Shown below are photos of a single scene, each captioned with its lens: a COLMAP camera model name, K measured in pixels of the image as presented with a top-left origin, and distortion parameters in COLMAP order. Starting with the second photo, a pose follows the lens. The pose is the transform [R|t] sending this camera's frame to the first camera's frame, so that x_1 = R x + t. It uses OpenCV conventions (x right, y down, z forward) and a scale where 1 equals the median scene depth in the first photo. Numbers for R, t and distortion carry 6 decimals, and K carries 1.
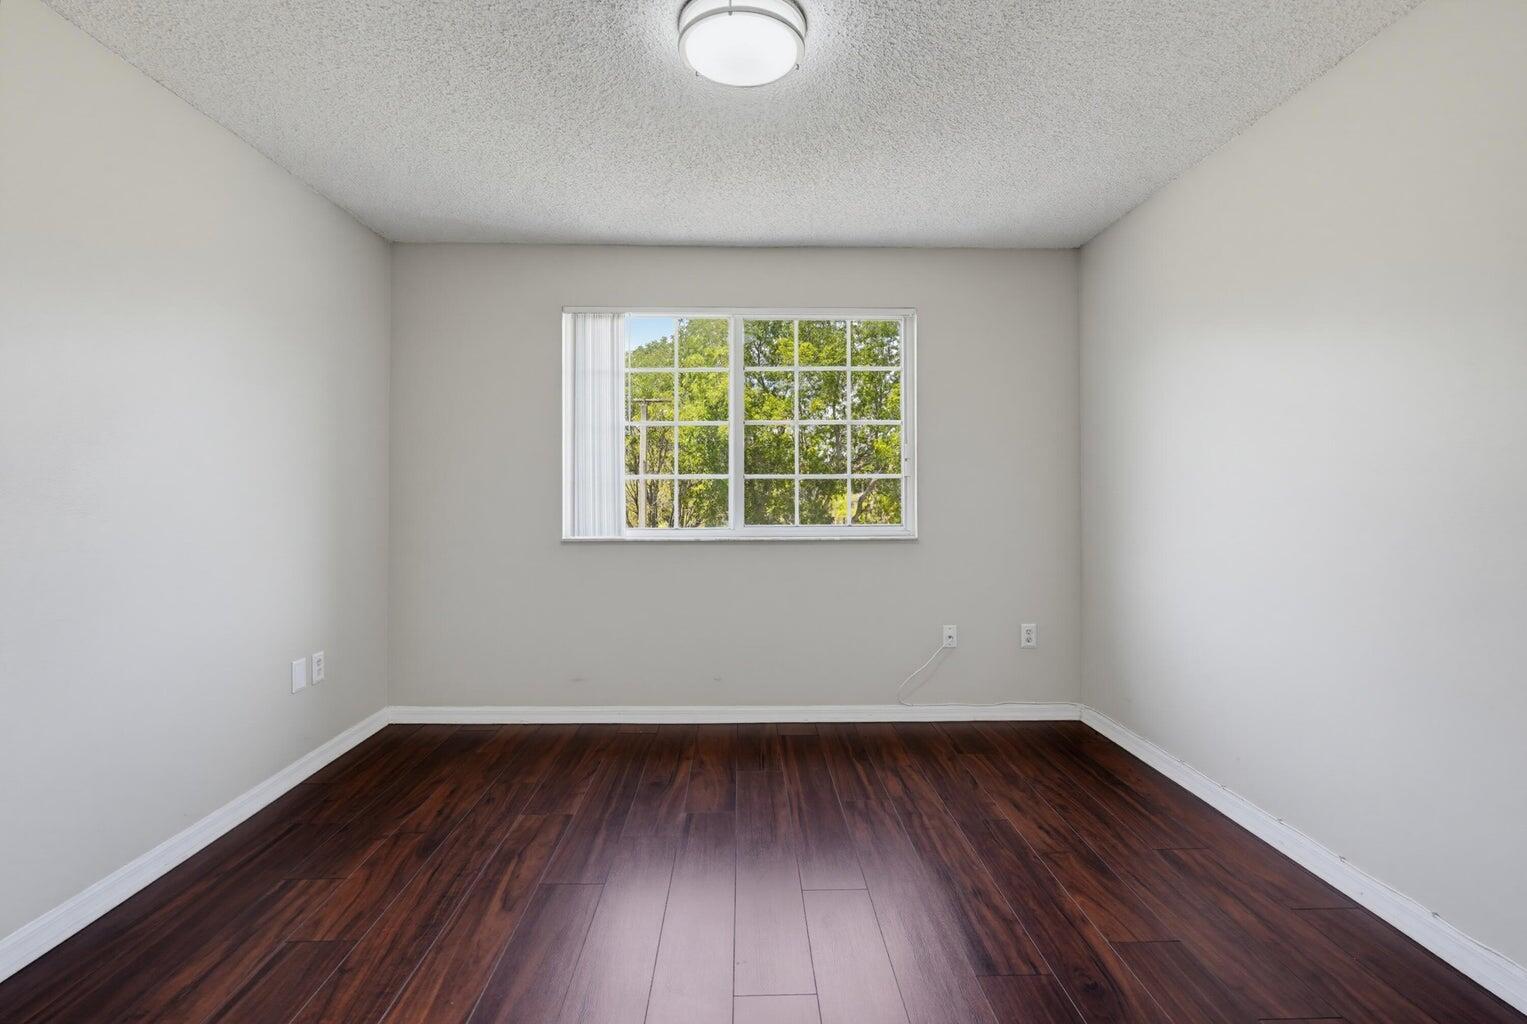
lens RADIAL K [[698.2, 0, 747.7], [0, 698.2, 495.6], [0, 0, 1]] dist [-0.003068, 0.005597]
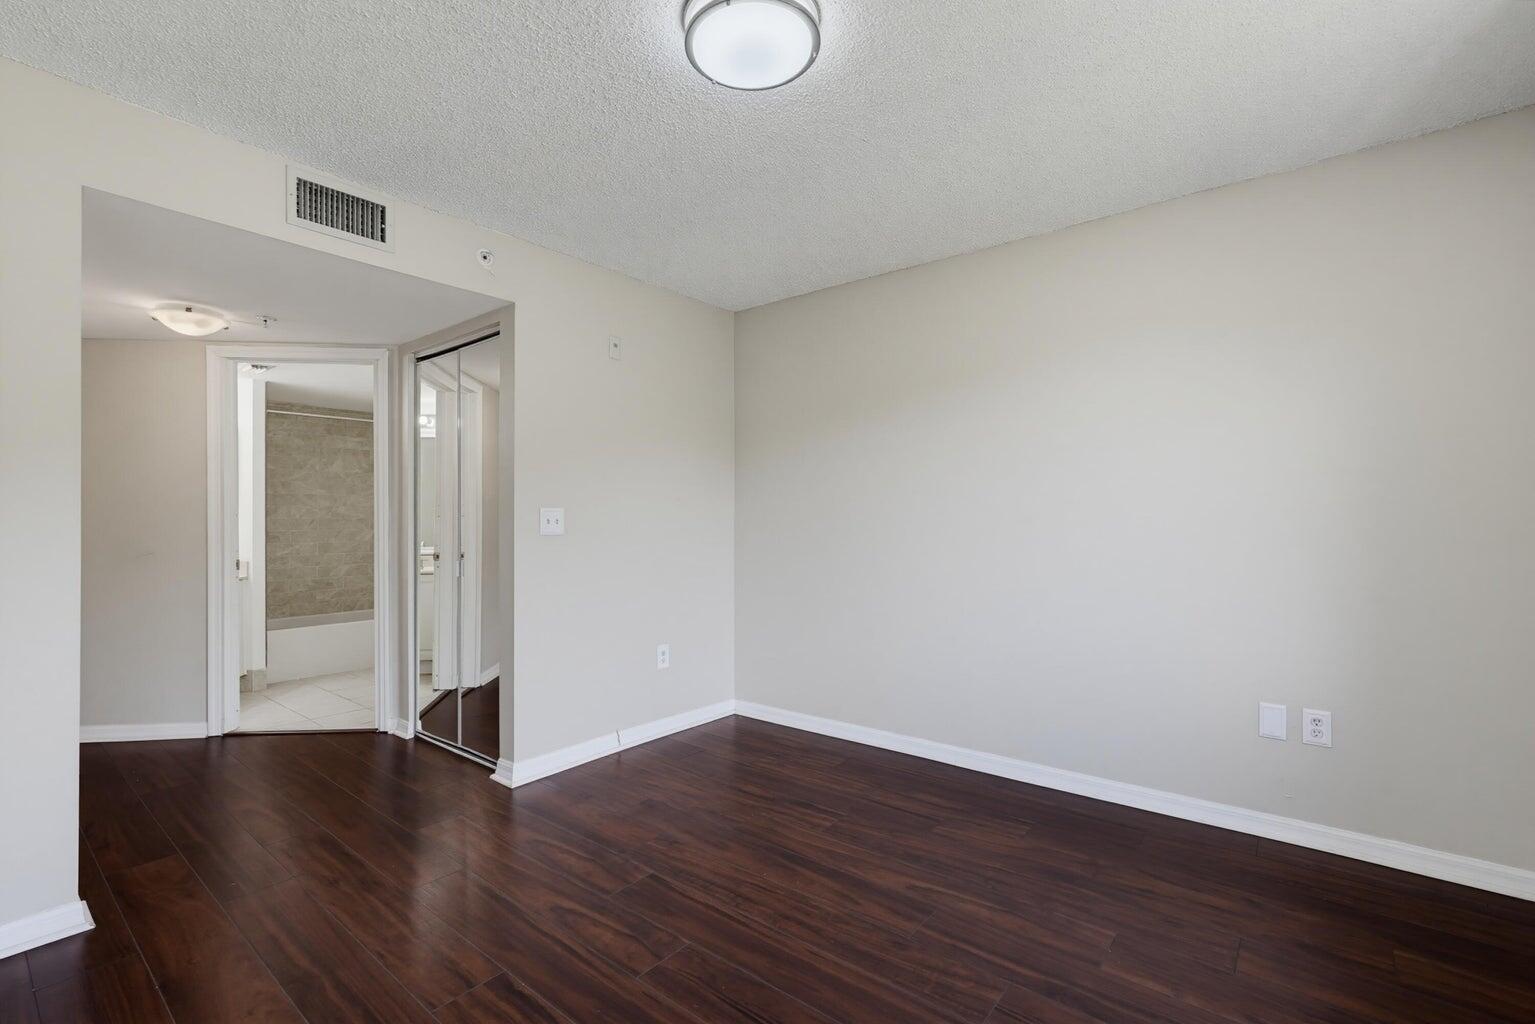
lens RADIAL K [[701.9, 0, 767.3], [0, 701.9, 523.0], [0, 0, 1]] dist [-0.003068, 0.005597]
pose [[-0.643955, 0.005704, -0.765042, 0.411184], [-0.004419, 0.999928, 0.011175, -0.004531], [0.765050, 0.010577, -0.643883, 0.951381]]
